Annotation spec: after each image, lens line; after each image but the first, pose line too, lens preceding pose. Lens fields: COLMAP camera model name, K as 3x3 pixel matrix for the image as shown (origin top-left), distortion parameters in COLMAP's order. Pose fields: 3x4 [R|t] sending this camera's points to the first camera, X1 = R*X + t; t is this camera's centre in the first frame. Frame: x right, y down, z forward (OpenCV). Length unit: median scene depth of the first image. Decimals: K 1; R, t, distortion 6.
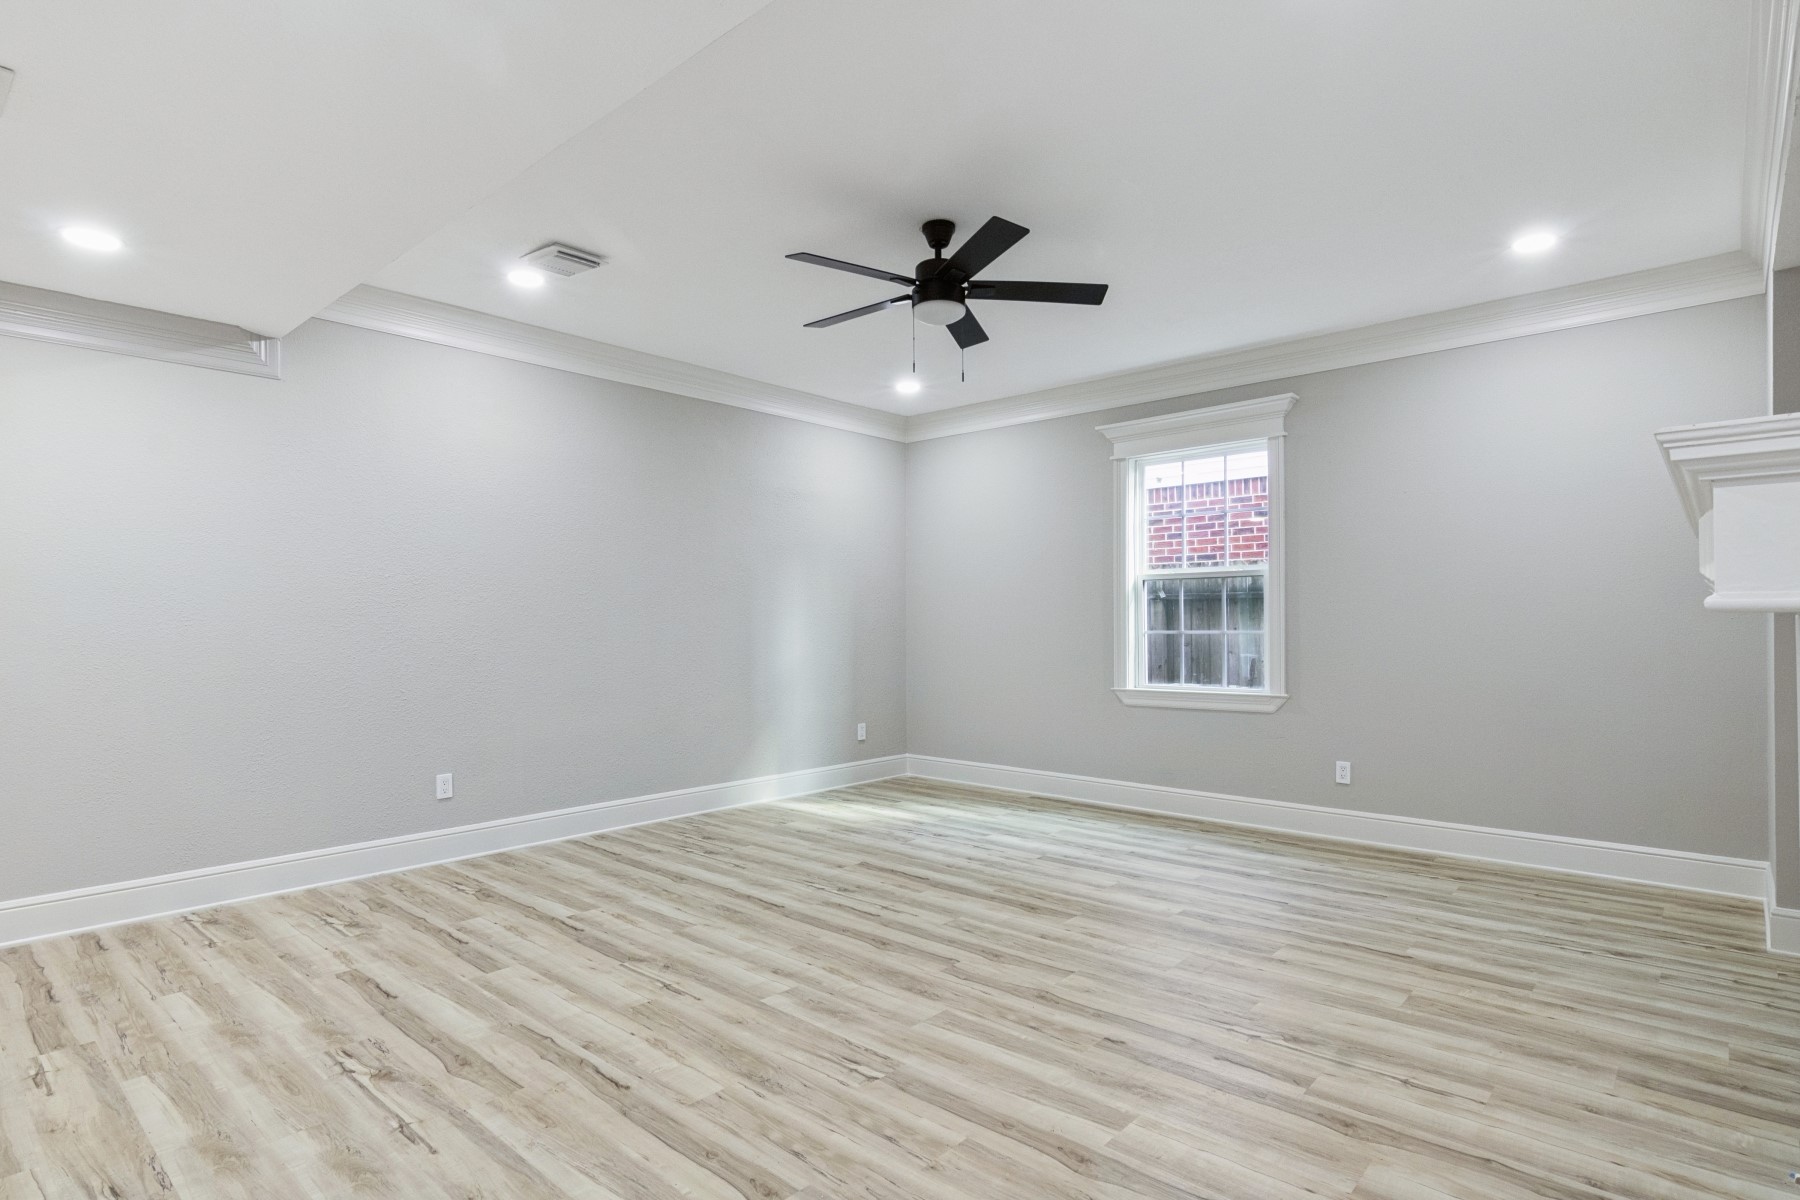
lens RADIAL K [[920.5, 0, 900.6], [0, 920.5, 613.8], [0, 0, 1]] dist [-0.004014, 0.000964]
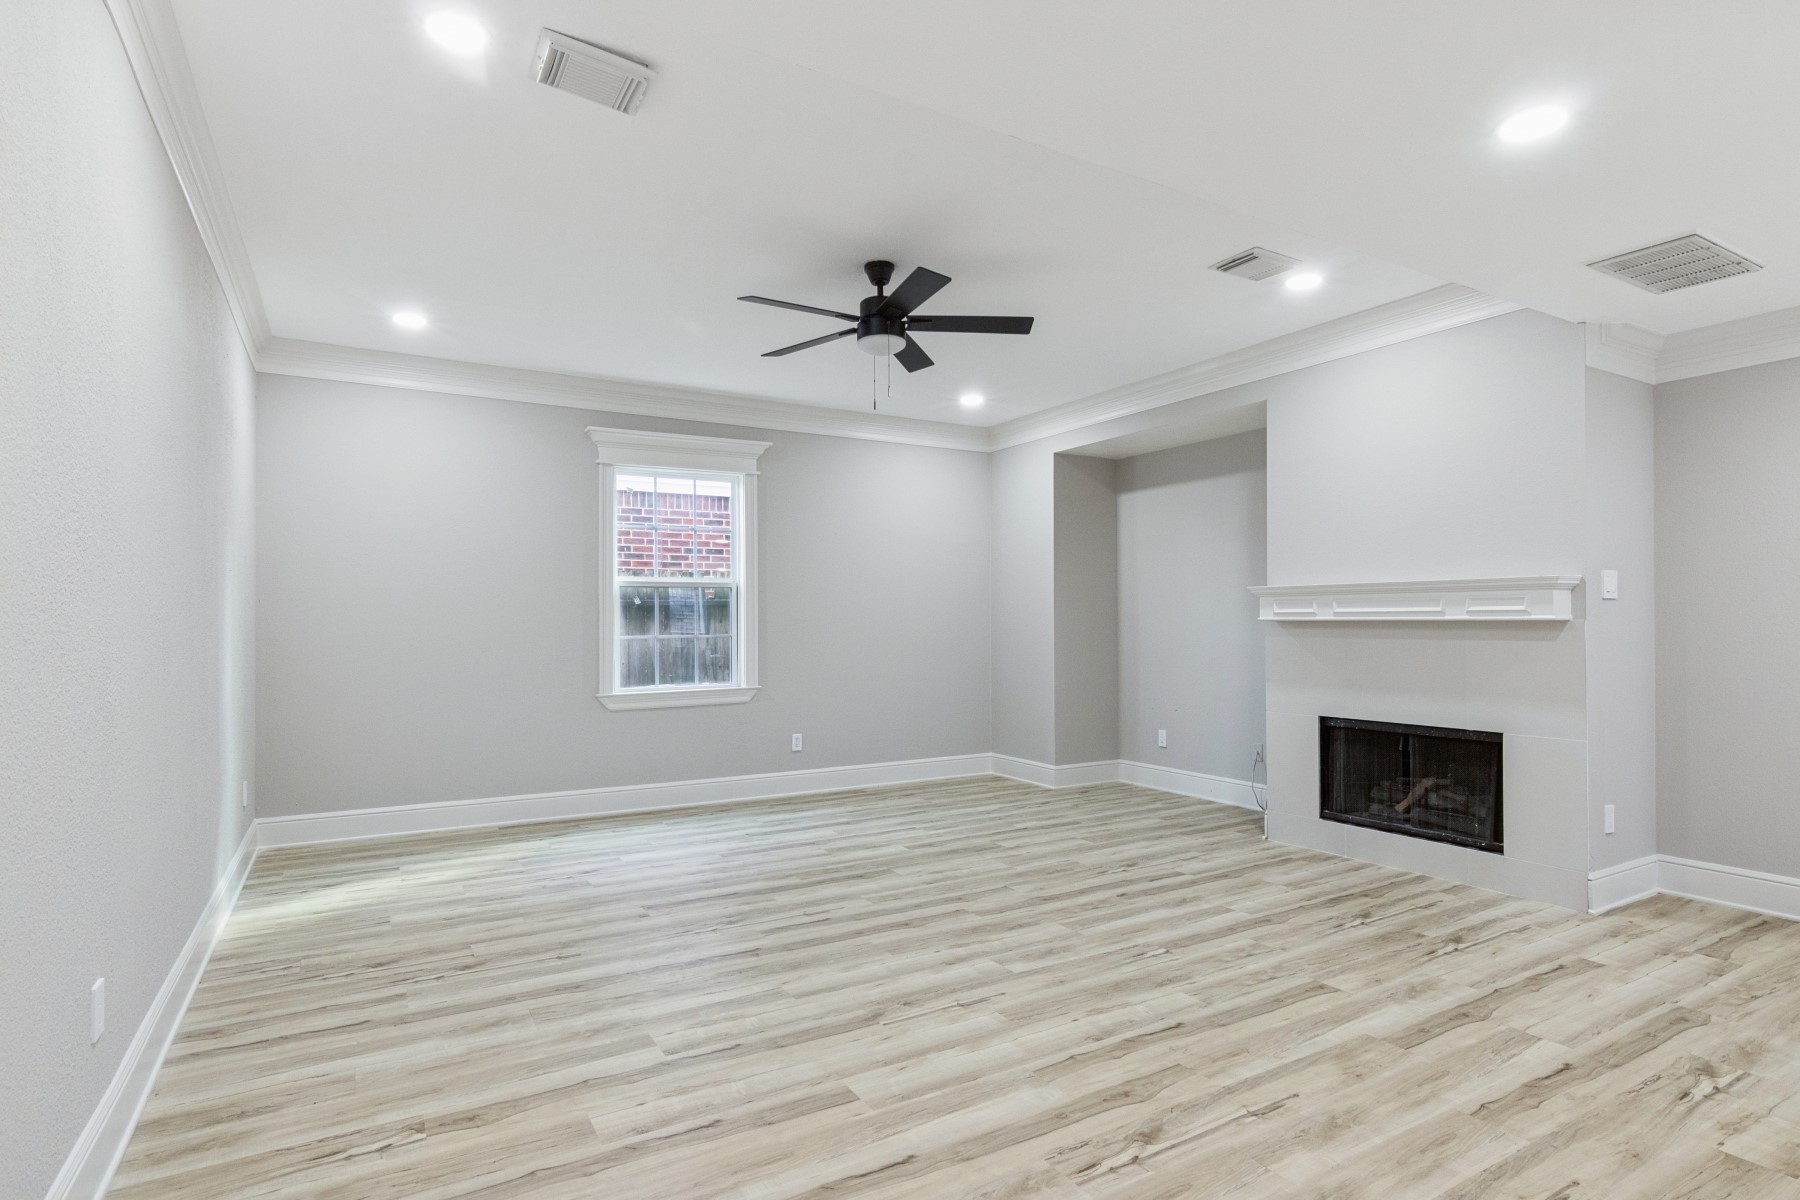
lens RADIAL K [[920.5, 0, 900.6], [0, 920.5, 613.8], [0, 0, 1]] dist [-0.004014, 0.000964]
pose [[0.308172, 0.012100, 0.951254, -0.971148], [-0.003040, 0.999927, -0.011734, 0.007393], [-0.951326, 0.000724, 0.308186, 0.624774]]
